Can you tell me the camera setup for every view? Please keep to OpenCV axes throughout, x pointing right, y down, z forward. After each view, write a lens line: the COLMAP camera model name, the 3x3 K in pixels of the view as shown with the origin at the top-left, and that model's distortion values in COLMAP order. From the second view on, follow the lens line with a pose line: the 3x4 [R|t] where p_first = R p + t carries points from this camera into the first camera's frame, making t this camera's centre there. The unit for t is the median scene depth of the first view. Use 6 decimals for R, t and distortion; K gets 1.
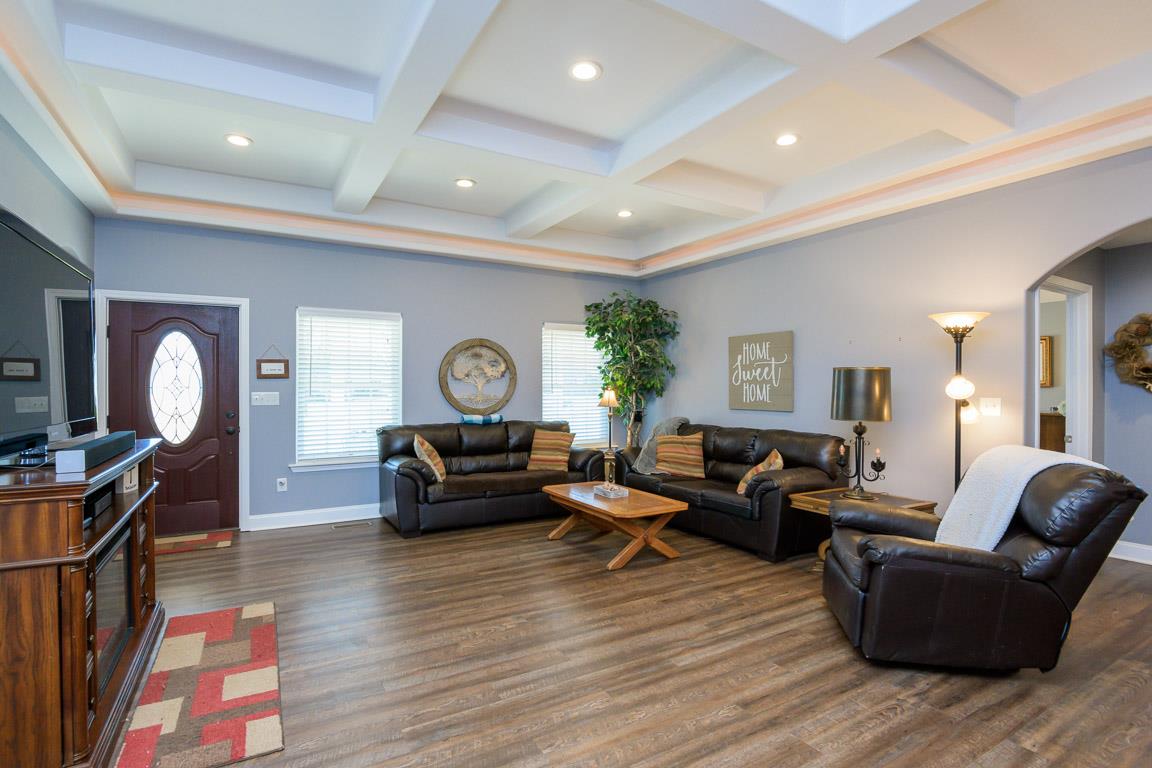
lens RADIAL K [[539.0, 0, 576.0], [0, 539.0, 384.0], [0, 0, 1]] dist [0.001457, -0.000556]
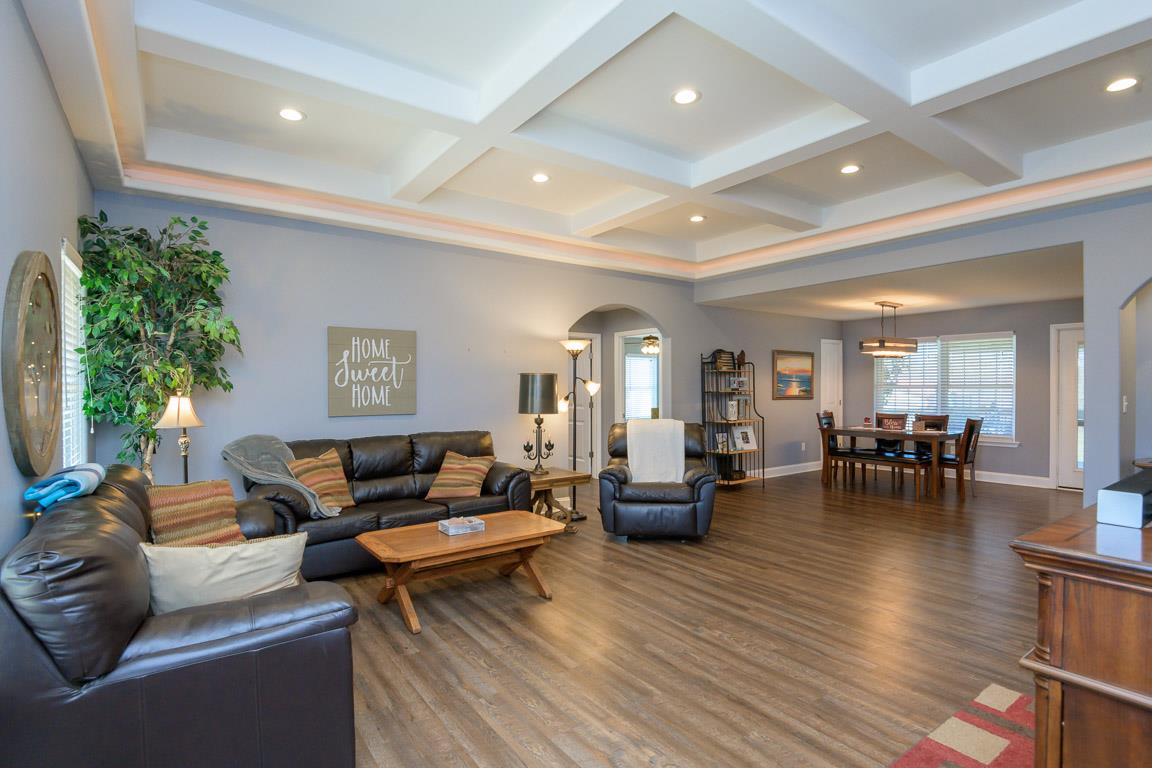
lens RADIAL K [[586.6, 0, 581.4], [0, 586.6, 390.7], [0, 0, 1]] dist [-0.004095, -0.000837]
pose [[-0.109620, -0.006883, 0.993950, -0.813104], [-0.002506, 0.999975, 0.006648, 0.001484], [-0.993970, -0.001762, -0.109635, 0.962012]]
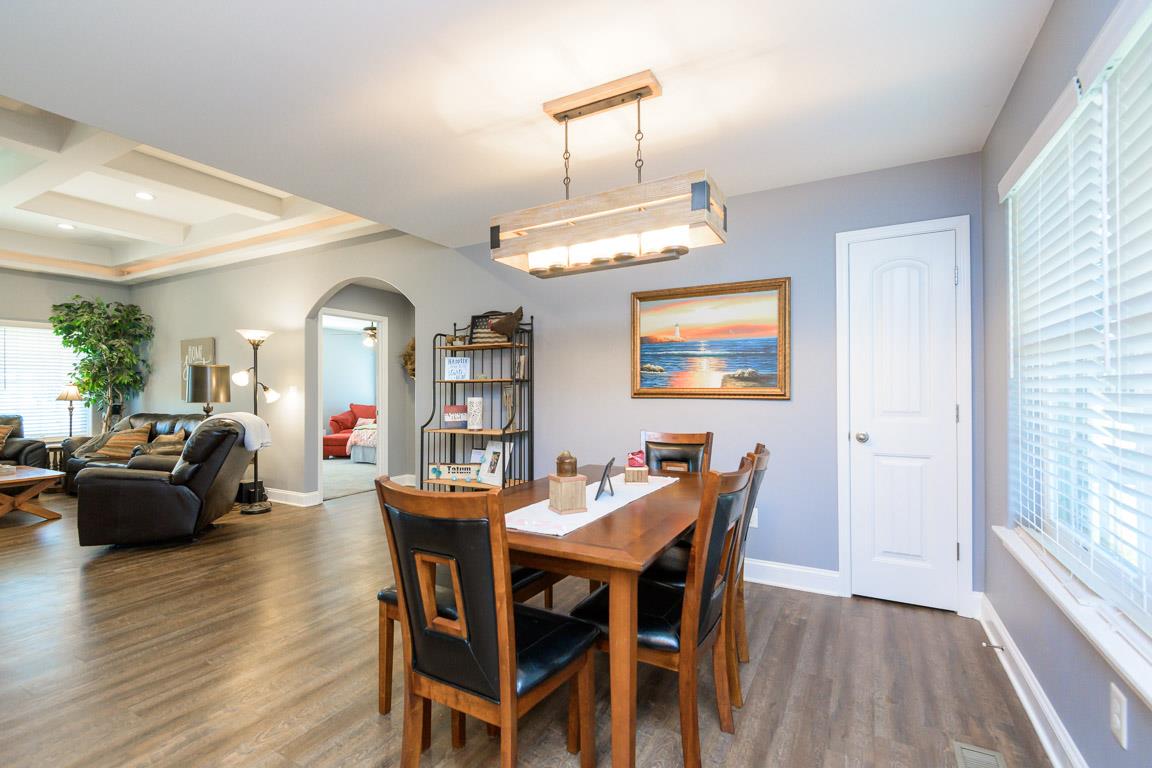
lens RADIAL K [[539.0, 0, 576.0], [0, 539.0, 384.0], [0, 0, 1]] dist [0.001457, -0.000556]
pose [[0.873568, 0.001573, 0.486699, 0.625531], [0.002048, 0.999974, -0.006909, 0.027641], [-0.486697, 0.007032, 0.873542, -0.649884]]
